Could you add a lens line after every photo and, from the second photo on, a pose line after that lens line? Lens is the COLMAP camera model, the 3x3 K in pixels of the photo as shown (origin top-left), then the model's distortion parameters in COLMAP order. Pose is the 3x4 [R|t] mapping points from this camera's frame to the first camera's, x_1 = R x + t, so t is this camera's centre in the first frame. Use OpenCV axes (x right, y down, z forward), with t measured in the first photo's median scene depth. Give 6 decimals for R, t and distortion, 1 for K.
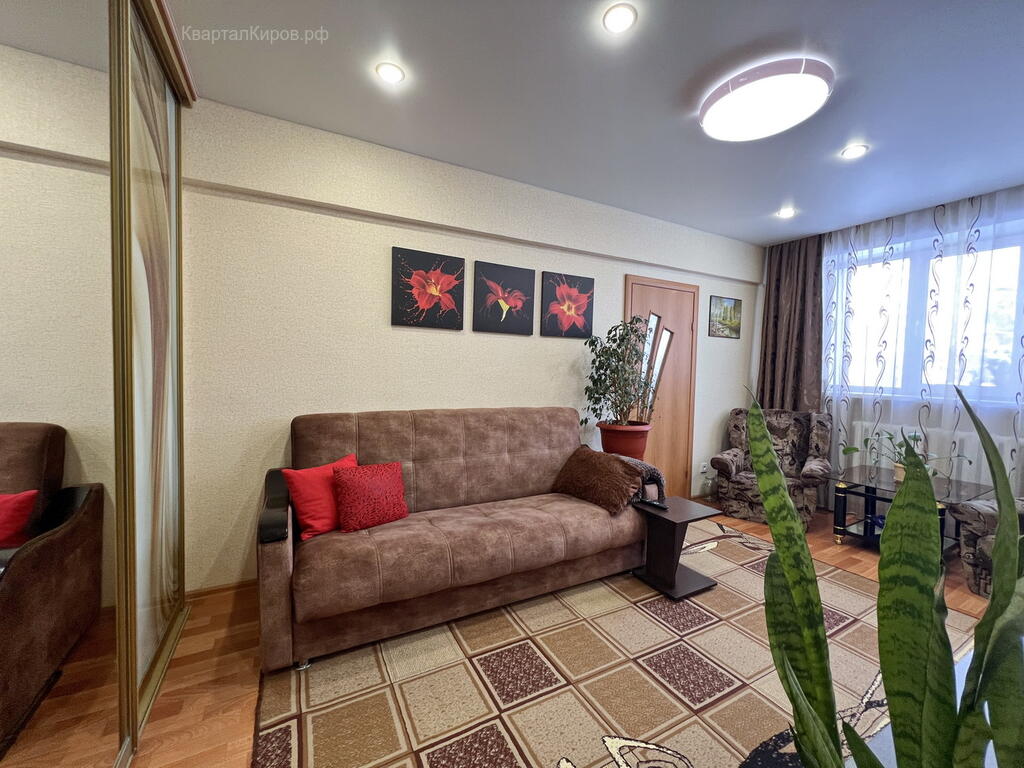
lens RADIAL K [[408.9, 0, 519.0], [0, 408.9, 385.6], [0, 0, 1]] dist [0.006073, 0.000157]
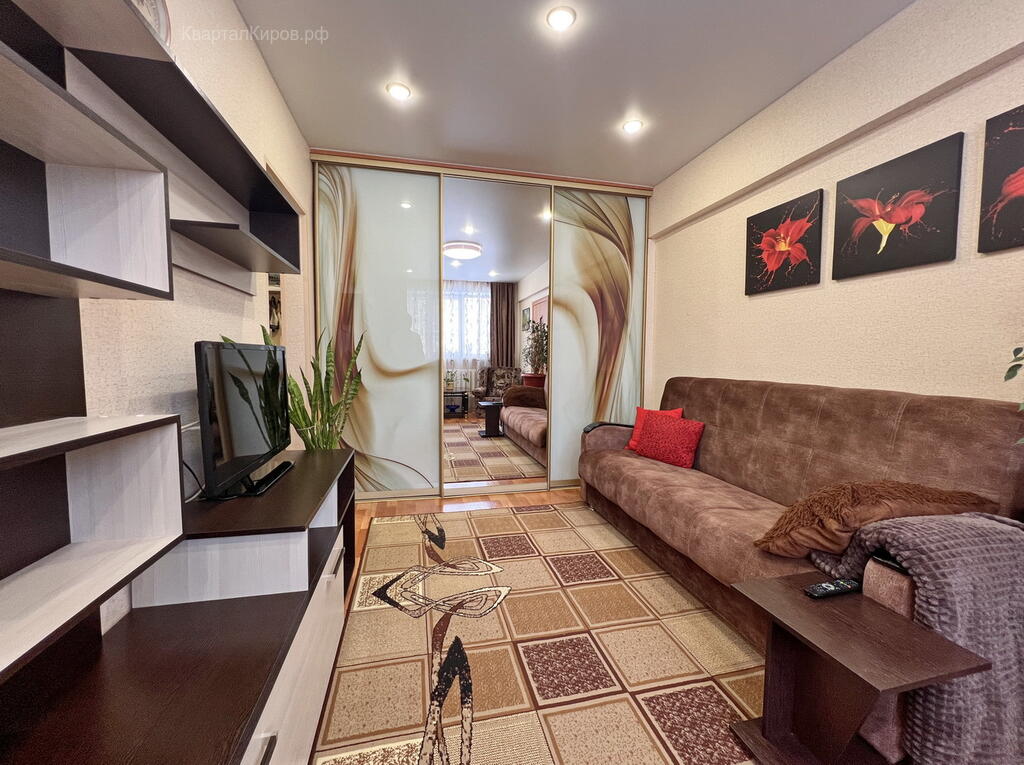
lens RADIAL K [[442.5, 0, 510.0], [0, 442.5, 384.4], [0, 0, 1]] dist [-0.000747, 0.000147]
pose [[-0.284429, 0.032554, -0.958144, 0.770108], [-0.053479, 0.997328, 0.049760, 0.040654], [0.957204, 0.065394, -0.281928, 0.647725]]
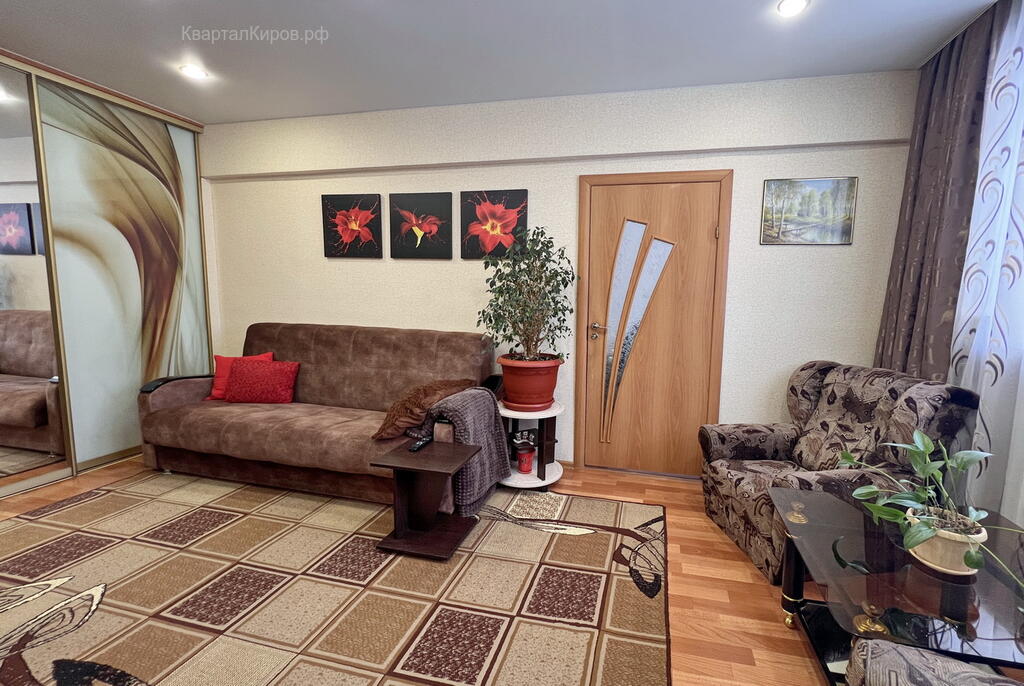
lens RADIAL K [[399.5, 0, 595.0], [0, 399.5, 334.6], [0, 0, 1]] dist [-0.000999, -0.000205]
pose [[0.766568, 0.064486, -0.638918, 0.968651], [-0.036797, 0.997721, 0.056552, -0.007494], [0.641109, -0.019841, 0.767194, 0.490101]]
